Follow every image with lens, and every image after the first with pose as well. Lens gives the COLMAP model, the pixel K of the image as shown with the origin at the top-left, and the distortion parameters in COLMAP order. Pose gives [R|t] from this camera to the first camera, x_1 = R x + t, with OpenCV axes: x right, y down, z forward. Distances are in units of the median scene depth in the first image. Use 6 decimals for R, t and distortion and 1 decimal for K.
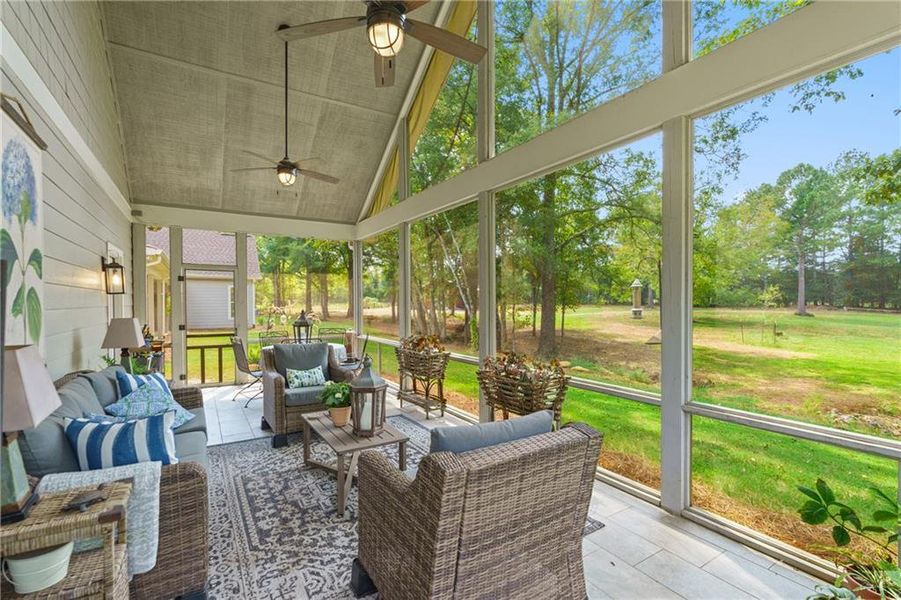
lens RADIAL K [[401.3, 0, 452.1], [0, 401.3, 297.6], [0, 0, 1]] dist [-0.000230, -0.000077]
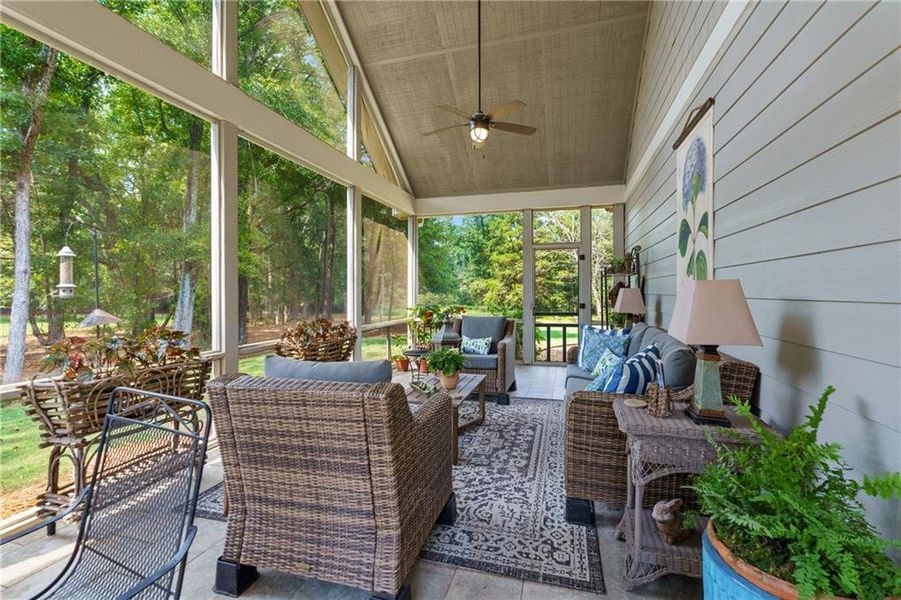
lens RADIAL K [[401.3, 0, 452.1], [0, 401.3, 297.6], [0, 0, 1]] dist [-0.000230, -0.000077]
pose [[-0.660521, -0.004245, 0.750795, -1.143977], [-0.000803, 0.999987, 0.004948, 0.090876], [-0.750807, 0.002666, -0.660516, 1.823692]]
